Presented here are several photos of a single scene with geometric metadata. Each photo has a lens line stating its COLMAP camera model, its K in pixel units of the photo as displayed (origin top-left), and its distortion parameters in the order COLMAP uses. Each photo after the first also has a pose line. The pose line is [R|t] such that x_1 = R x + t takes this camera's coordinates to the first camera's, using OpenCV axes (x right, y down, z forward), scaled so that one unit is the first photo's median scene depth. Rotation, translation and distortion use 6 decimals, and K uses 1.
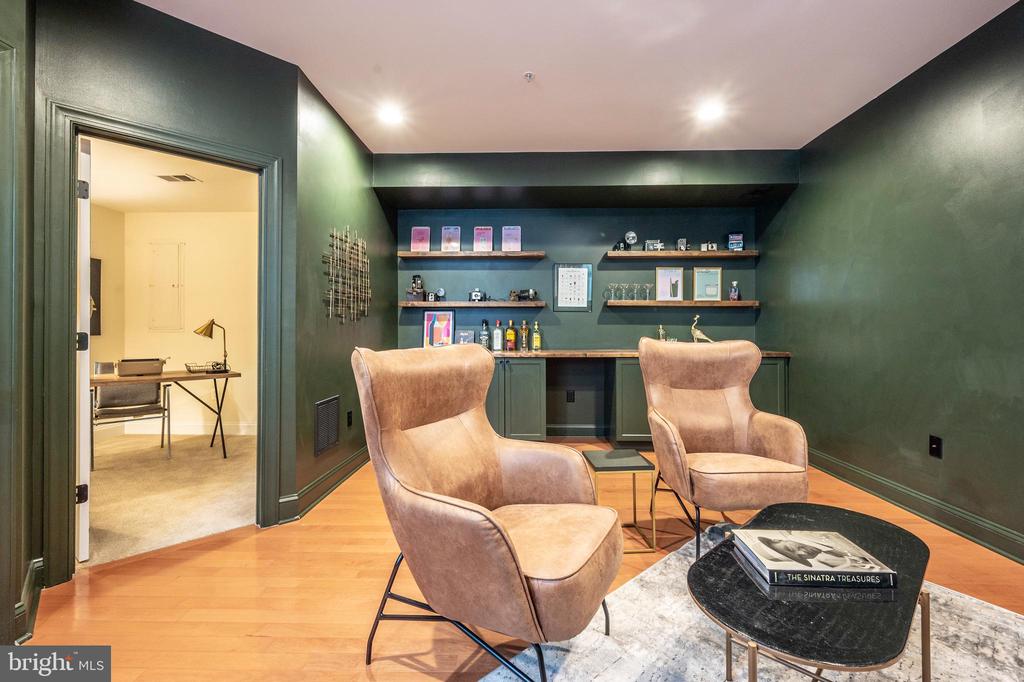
lens RADIAL K [[433.1, 0, 512.0], [0, 433.1, 341.0], [0, 0, 1]] dist [0.001140, 0.000203]
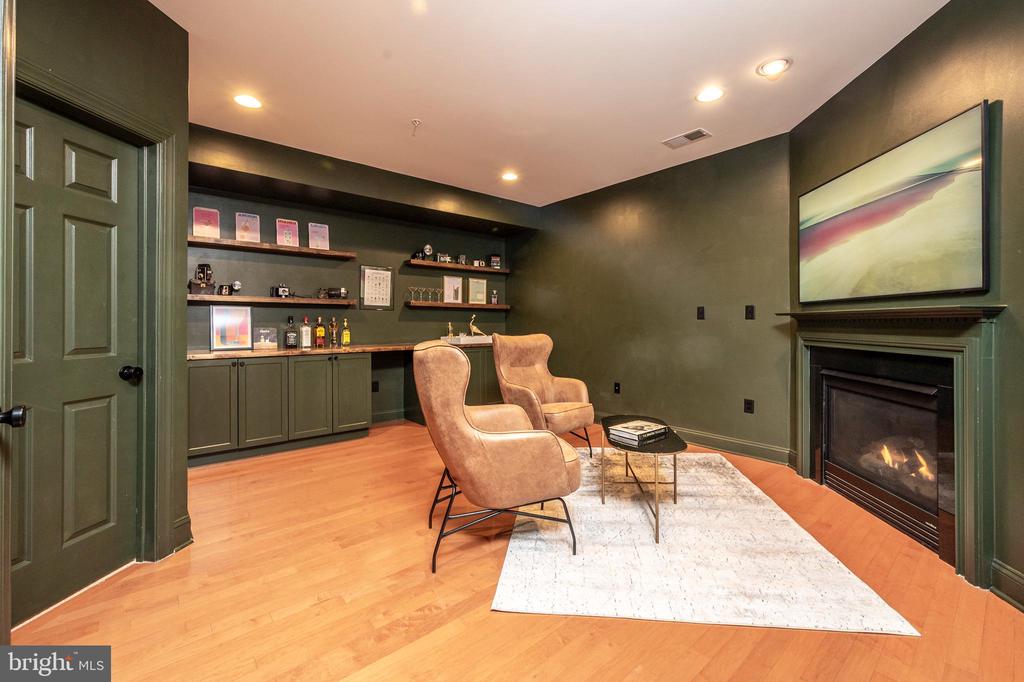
lens RADIAL K [[426.9, 0, 511.0], [0, 426.9, 324.4], [0, 0, 1]] dist [-0.000345, 0.000024]
pose [[0.747015, -0.001941, 0.664804, -0.334532], [0.025518, 0.999342, -0.025756, 0.005731], [-0.664317, 0.036205, 0.746573, -0.034068]]
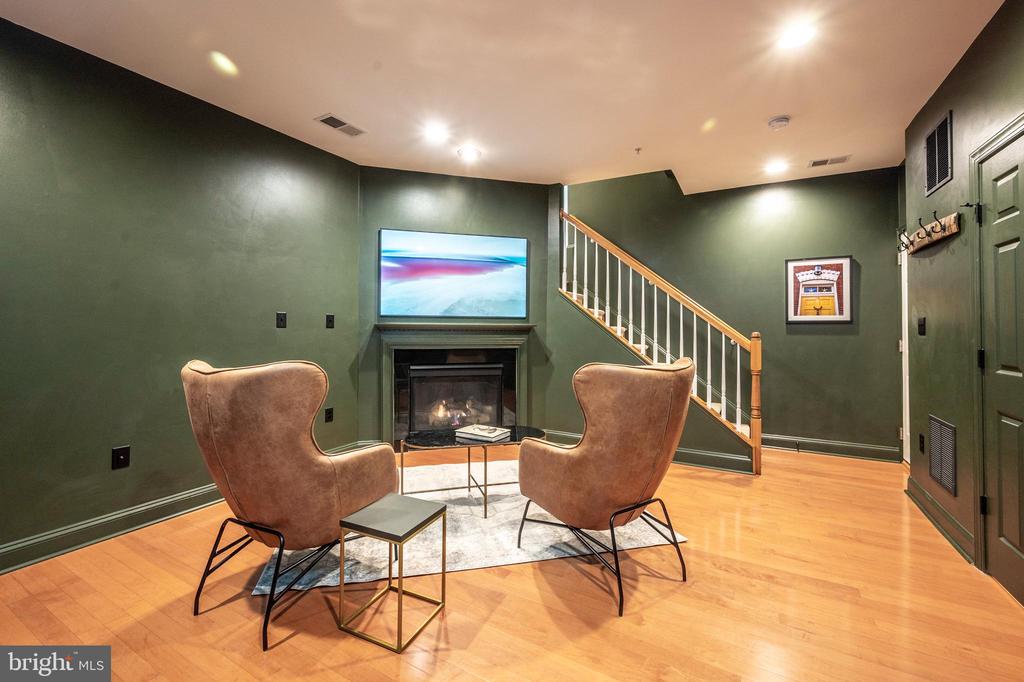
lens RADIAL K [[426.9, 0, 511.0], [0, 426.9, 324.4], [0, 0, 1]] dist [-0.000345, 0.000024]
pose [[-0.886666, 0.001249, 0.462409, -0.131184], [0.014818, 0.999560, 0.025712, -0.037963], [-0.462173, 0.029650, -0.886294, 0.859046]]
